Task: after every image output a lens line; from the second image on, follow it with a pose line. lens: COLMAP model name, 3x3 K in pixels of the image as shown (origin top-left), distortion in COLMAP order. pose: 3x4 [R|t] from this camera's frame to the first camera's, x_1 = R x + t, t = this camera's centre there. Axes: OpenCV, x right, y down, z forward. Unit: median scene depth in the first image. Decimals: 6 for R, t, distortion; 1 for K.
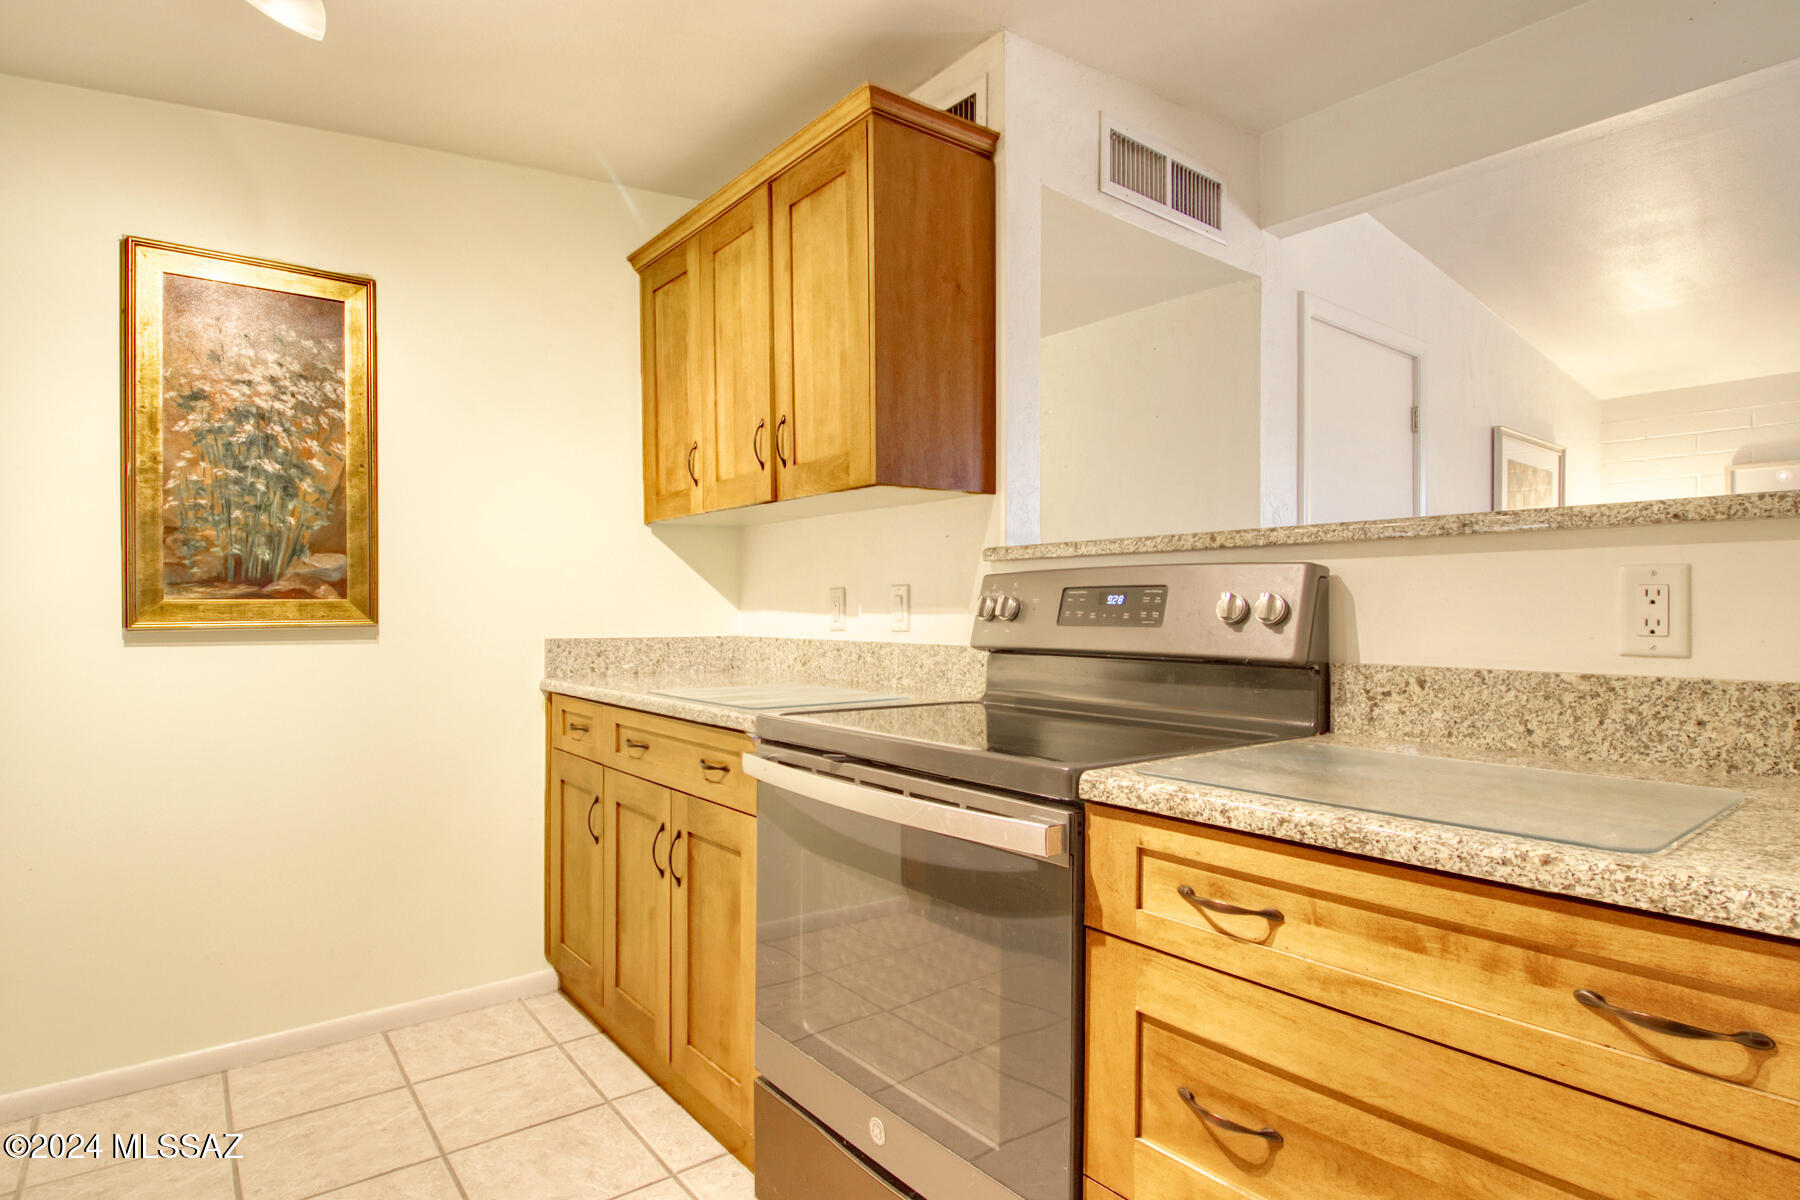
lens RADIAL K [[944.4, 0, 890.0], [0, 944.4, 602.6], [0, 0, 1]] dist [-0.001407, -0.013680]
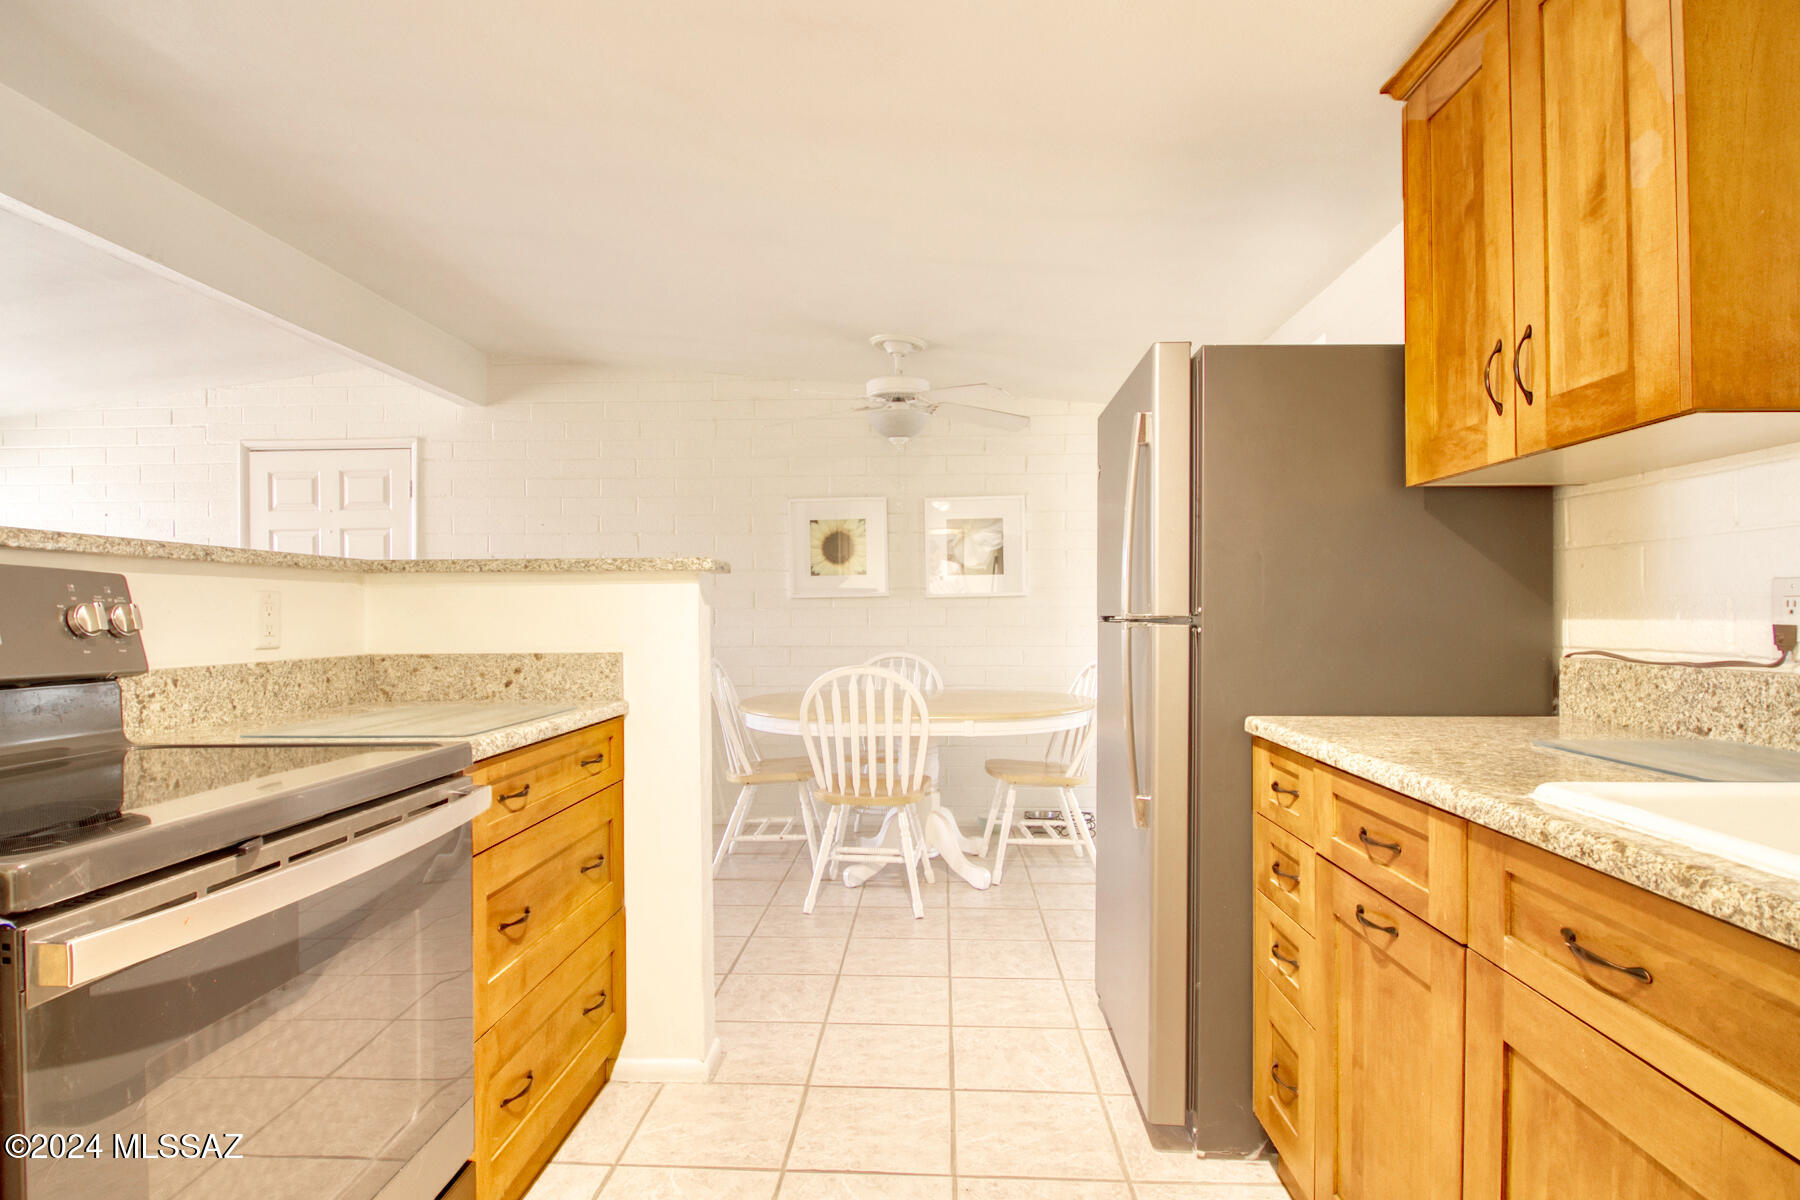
lens RADIAL K [[944.4, 0, 899.1], [0, 944.4, 609.6], [0, 0, 1]] dist [-0.001407, -0.013680]
pose [[-0.753762, 0.004956, 0.657129, -0.589067], [-0.000505, 0.999967, -0.008121, 0.001982], [-0.657148, -0.006453, -0.753734, 0.844457]]
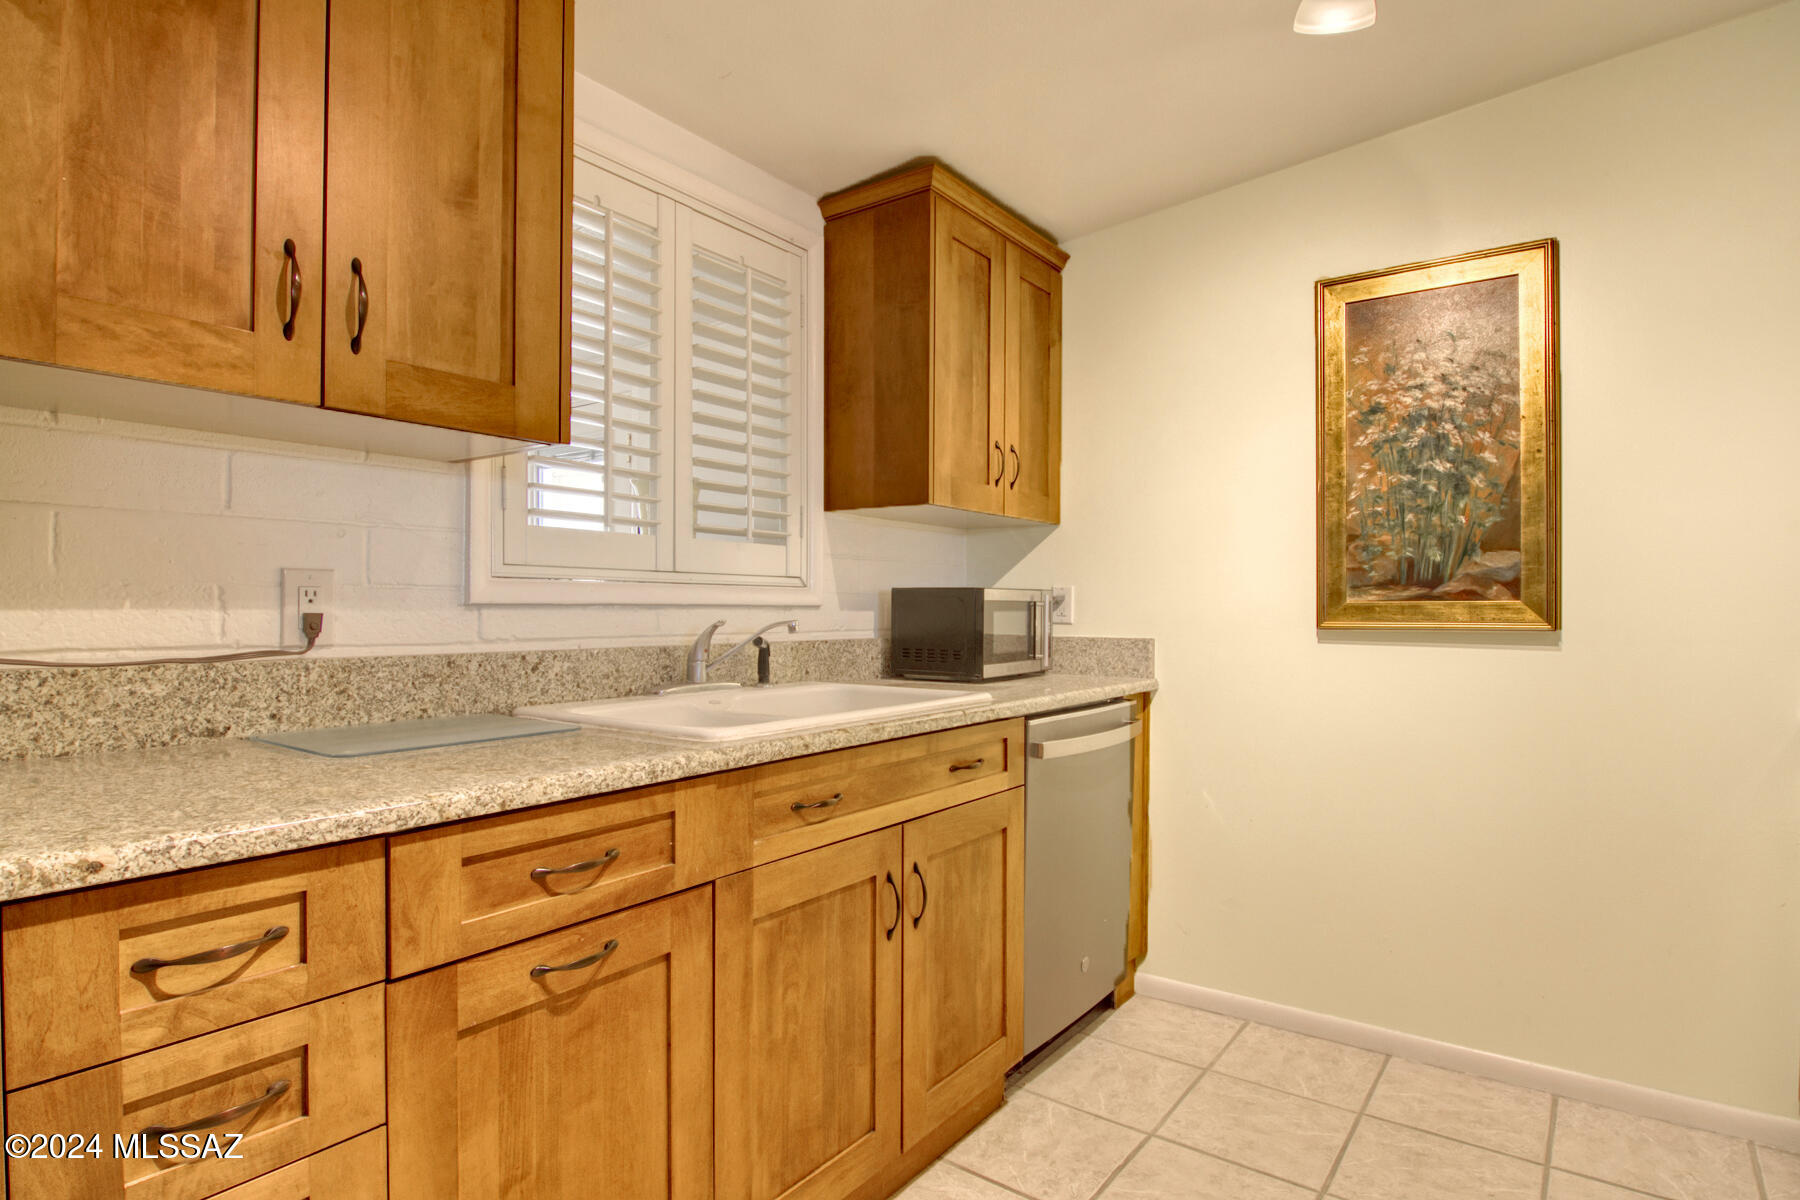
lens RADIAL K [[944.4, 0, 906.1], [0, 944.4, 606.5], [0, 0, 1]] dist [-0.001407, -0.013680]
pose [[0.274665, 0.001540, -0.961539, 0.147996], [0.000020, 0.999999, 0.001607, 0.000906], [0.961540, -0.000460, 0.274665, 0.202237]]
